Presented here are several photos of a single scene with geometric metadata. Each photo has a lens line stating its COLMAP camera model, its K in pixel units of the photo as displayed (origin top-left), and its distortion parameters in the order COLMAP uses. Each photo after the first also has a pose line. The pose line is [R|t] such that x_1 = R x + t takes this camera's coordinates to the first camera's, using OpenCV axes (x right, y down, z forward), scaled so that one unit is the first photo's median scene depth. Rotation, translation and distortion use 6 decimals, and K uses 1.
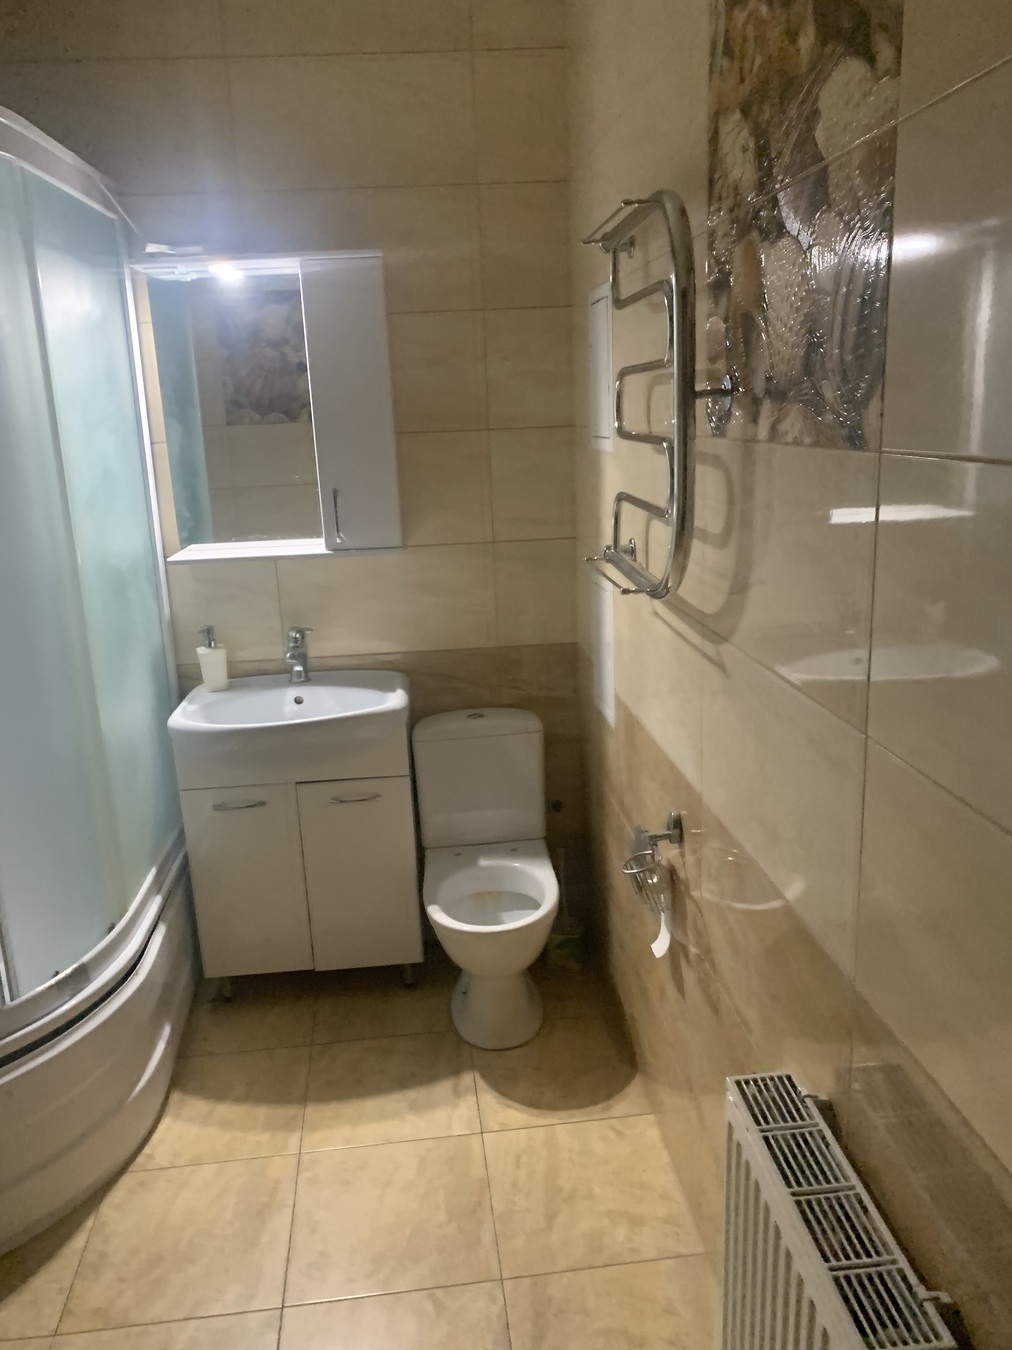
lens RADIAL K [[1048.2, 0, 511.0], [0, 1048.2, 673.0], [0, 0, 1]] dist [0.052583, -0.043338]
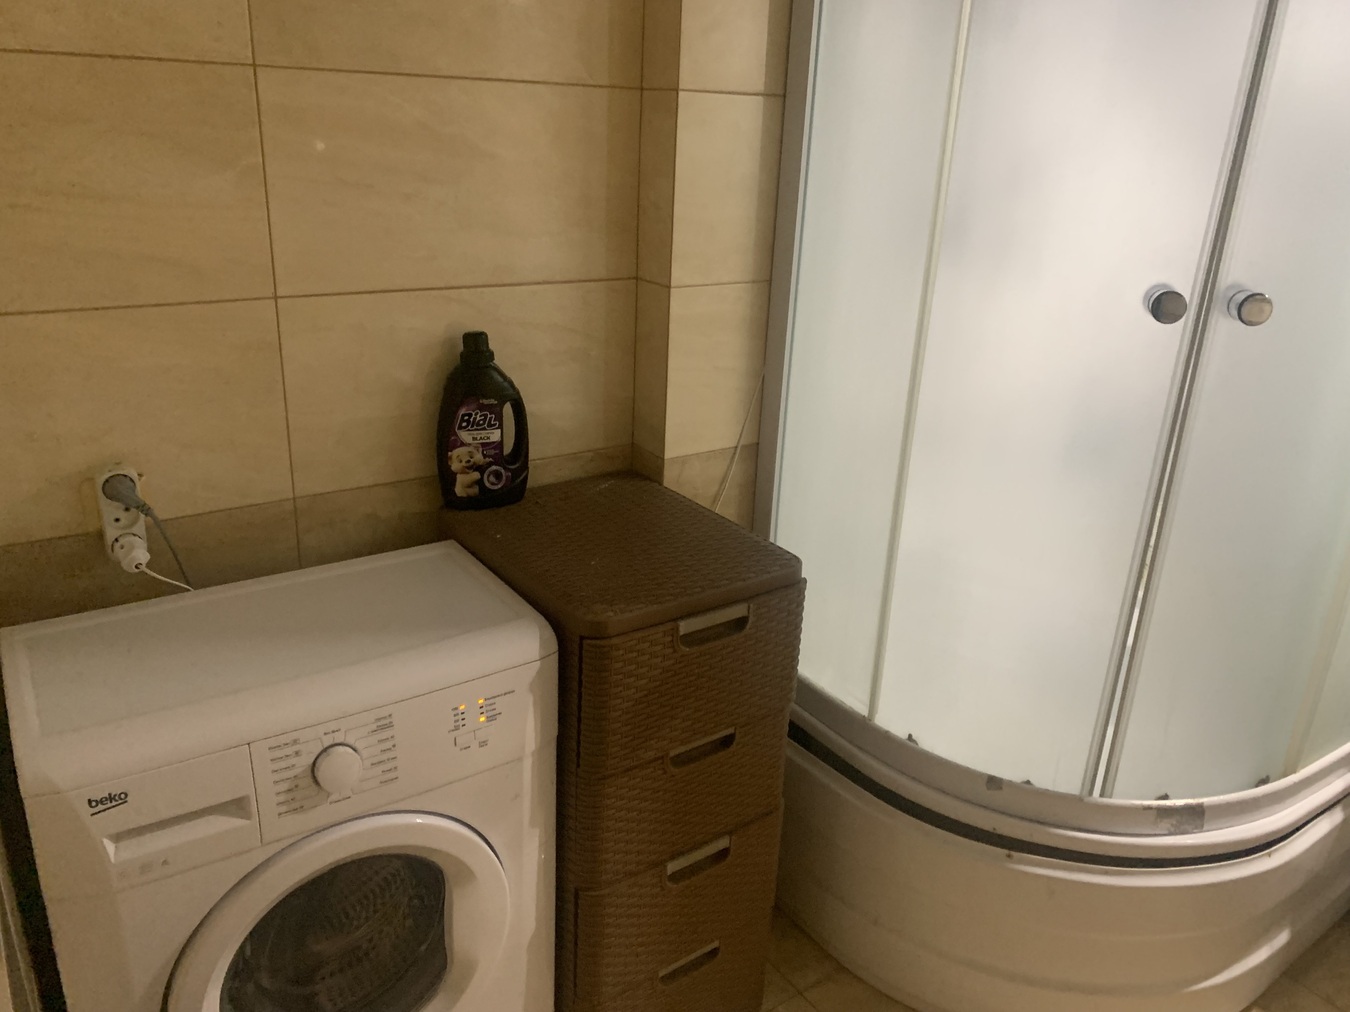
lens RADIAL K [[1048.2, 0, 671.1], [0, 1048.2, 499.3], [0, 0, 1]] dist [0.052583, -0.043338]
pose [[0.477939, 0.366105, -0.798462, -0.047070], [-0.274653, 0.925710, 0.260050, -0.022604], [0.834350, 0.095012, 0.542984, 0.207803]]
